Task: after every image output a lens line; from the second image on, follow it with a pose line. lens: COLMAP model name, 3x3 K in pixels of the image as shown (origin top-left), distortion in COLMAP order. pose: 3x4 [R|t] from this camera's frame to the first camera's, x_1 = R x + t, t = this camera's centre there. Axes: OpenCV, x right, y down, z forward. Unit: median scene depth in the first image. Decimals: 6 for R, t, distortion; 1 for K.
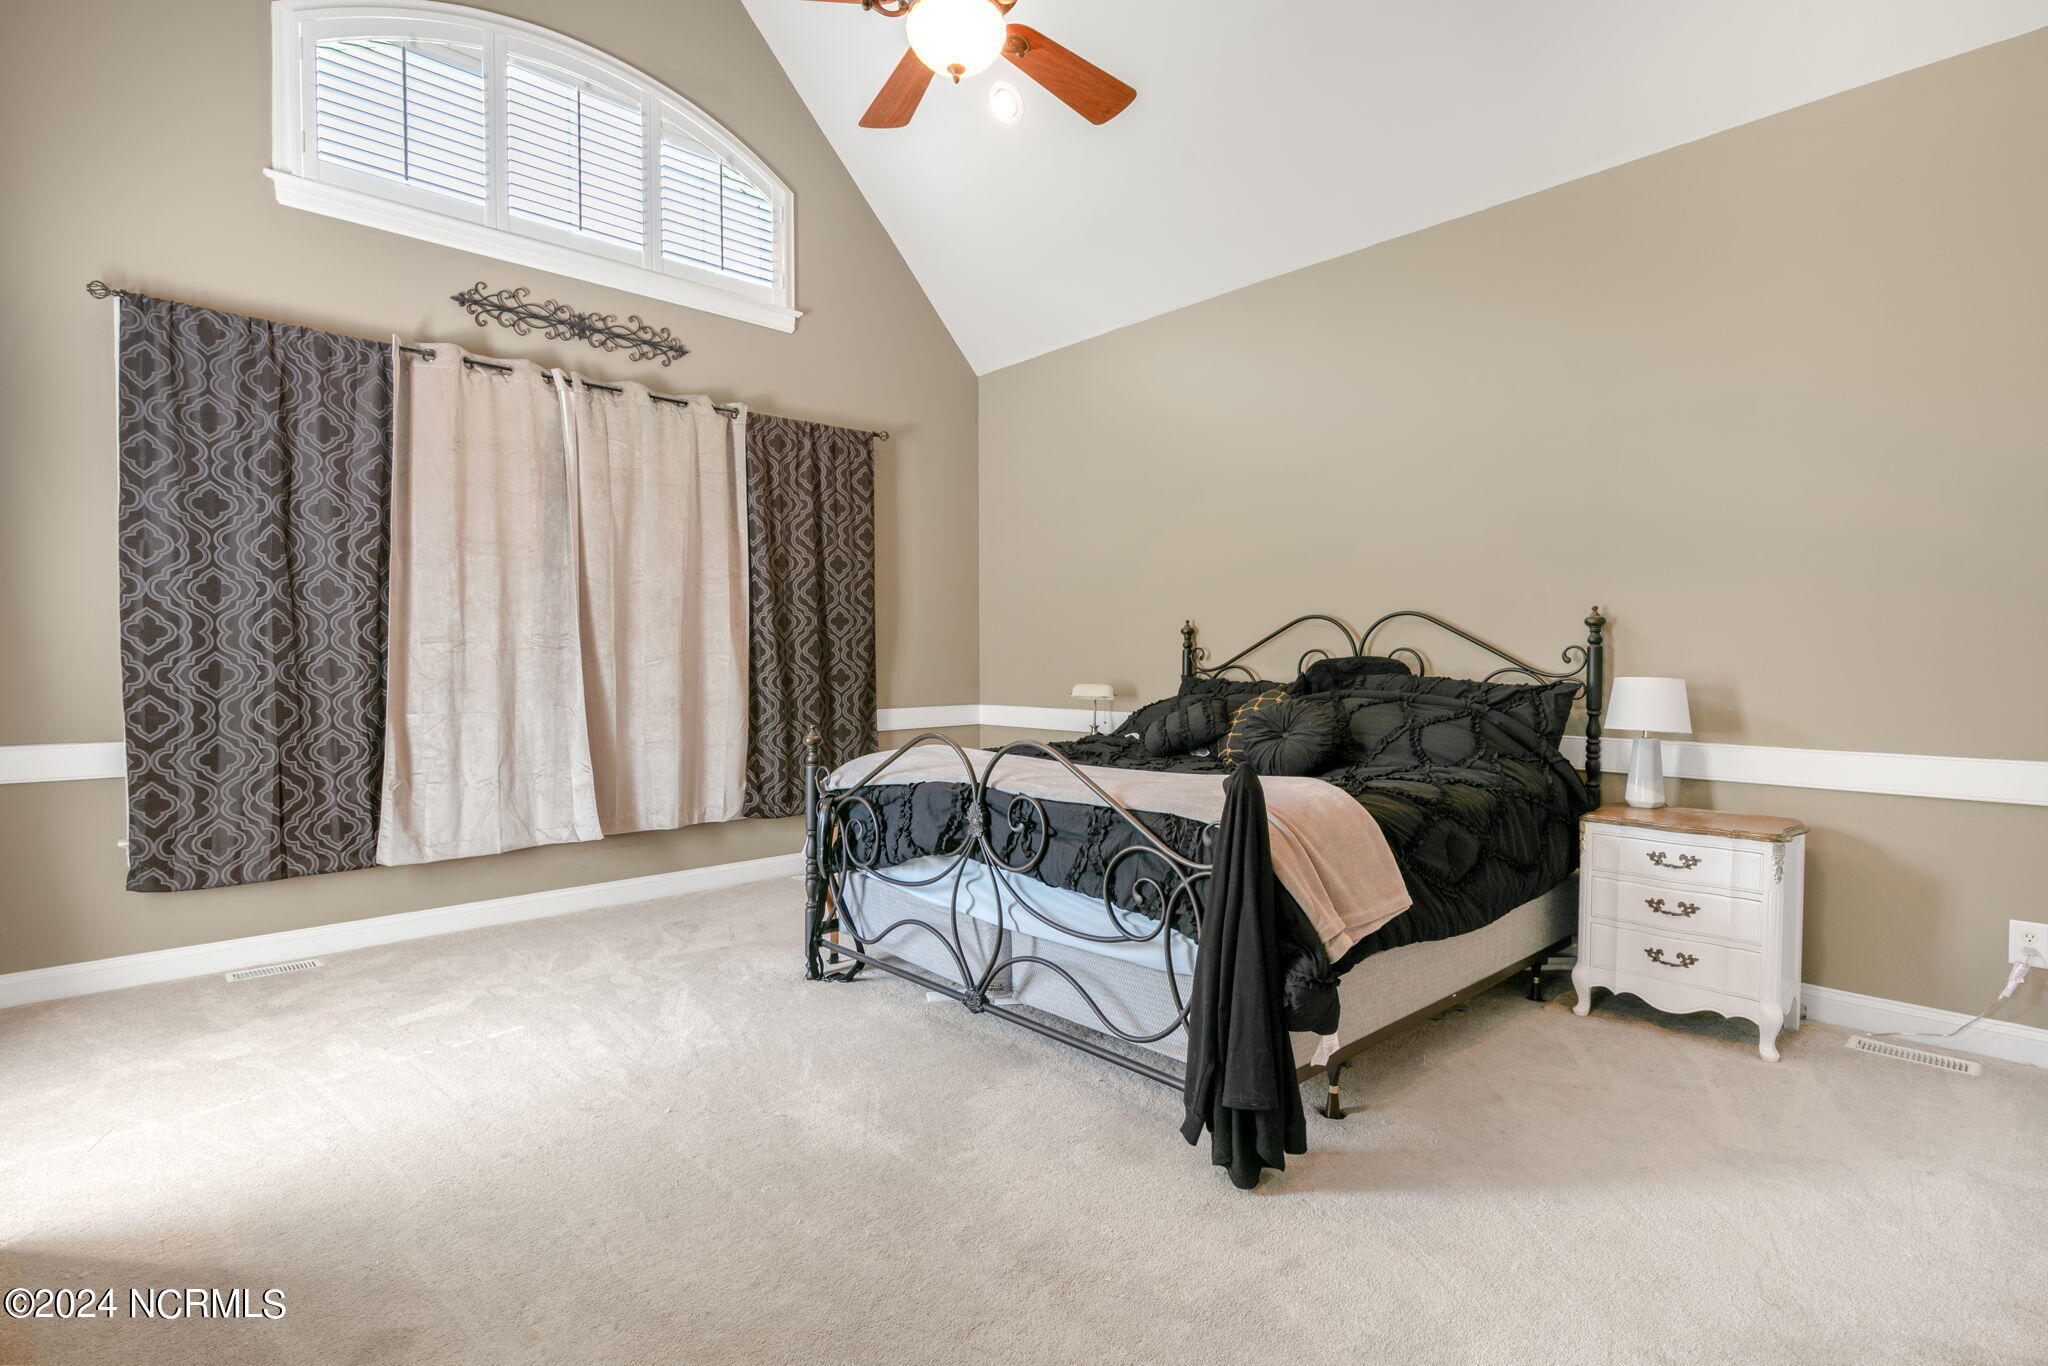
lens RADIAL K [[936.0, 0, 1016.5], [0, 936.0, 670.9], [0, 0, 1]] dist [0.000239, -0.000090]
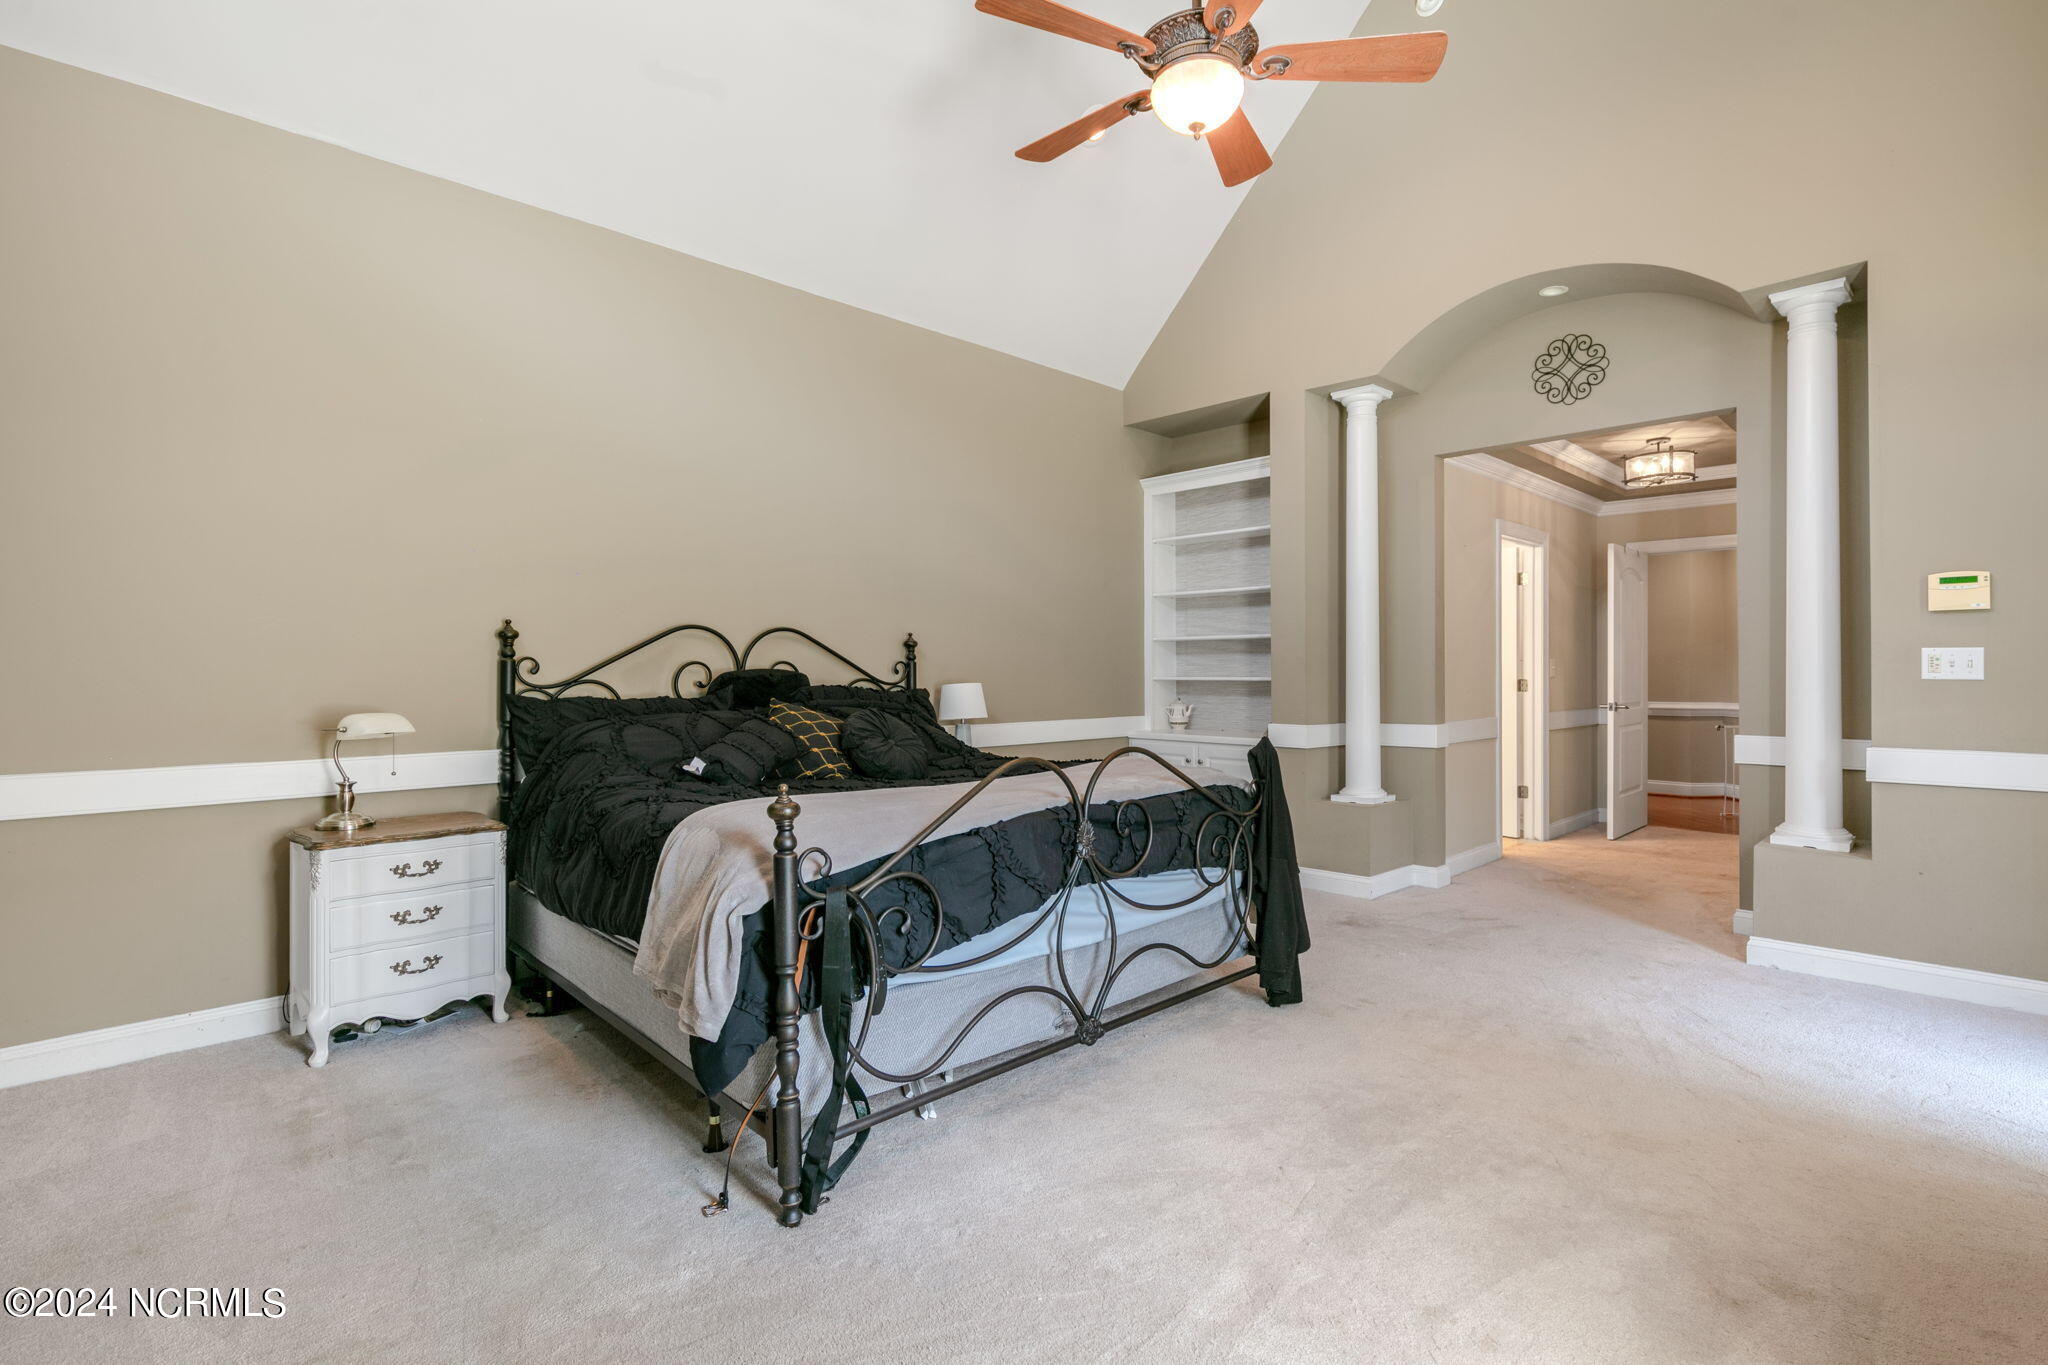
lens RADIAL K [[936.0, 0, 1016.5], [0, 936.0, 670.4], [0, 0, 1]] dist [0.000239, -0.000090]
pose [[0.009205, -0.000362, 0.999958, -0.640344], [0.014631, 0.999893, 0.000228, -0.009561], [-0.999851, 0.014629, 0.009209, 0.682340]]
